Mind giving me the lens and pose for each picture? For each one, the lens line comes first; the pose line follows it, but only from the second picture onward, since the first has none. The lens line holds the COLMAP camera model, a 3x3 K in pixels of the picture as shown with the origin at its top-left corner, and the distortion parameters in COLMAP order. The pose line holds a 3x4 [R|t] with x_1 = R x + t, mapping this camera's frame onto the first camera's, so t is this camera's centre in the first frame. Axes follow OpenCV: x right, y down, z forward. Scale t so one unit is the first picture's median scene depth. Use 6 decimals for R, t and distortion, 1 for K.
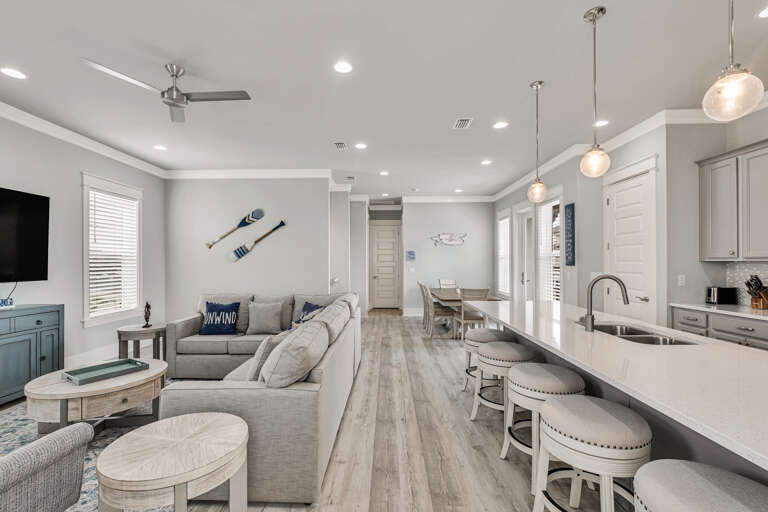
lens RADIAL K [[337.2, 0, 377.0], [0, 337.2, 261.9], [0, 0, 1]] dist [-0.004790, -0.000011]
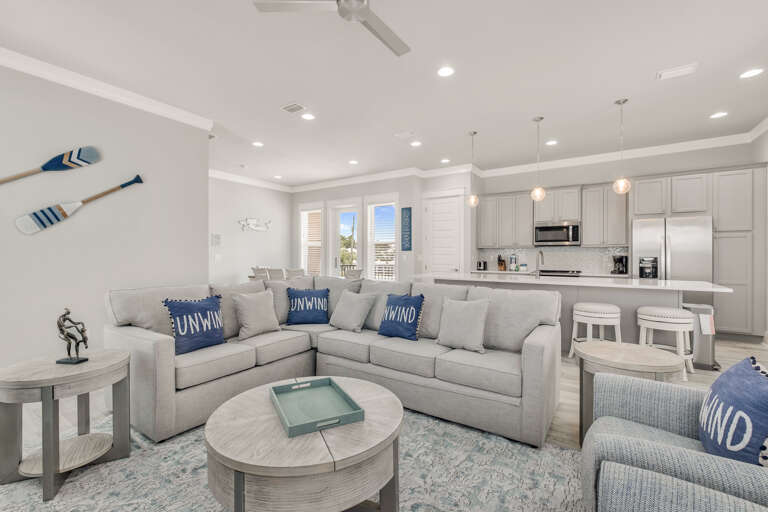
lens RADIAL K [[337.2, 0, 379.3], [0, 337.2, 254.5], [0, 0, 1]] dist [-0.004790, -0.000011]
pose [[0.534904, 0.008703, 0.844868, -0.575824], [-0.006293, 0.999960, -0.006316, 0.030413], [-0.844890, -0.001938, 0.534937, 0.273030]]
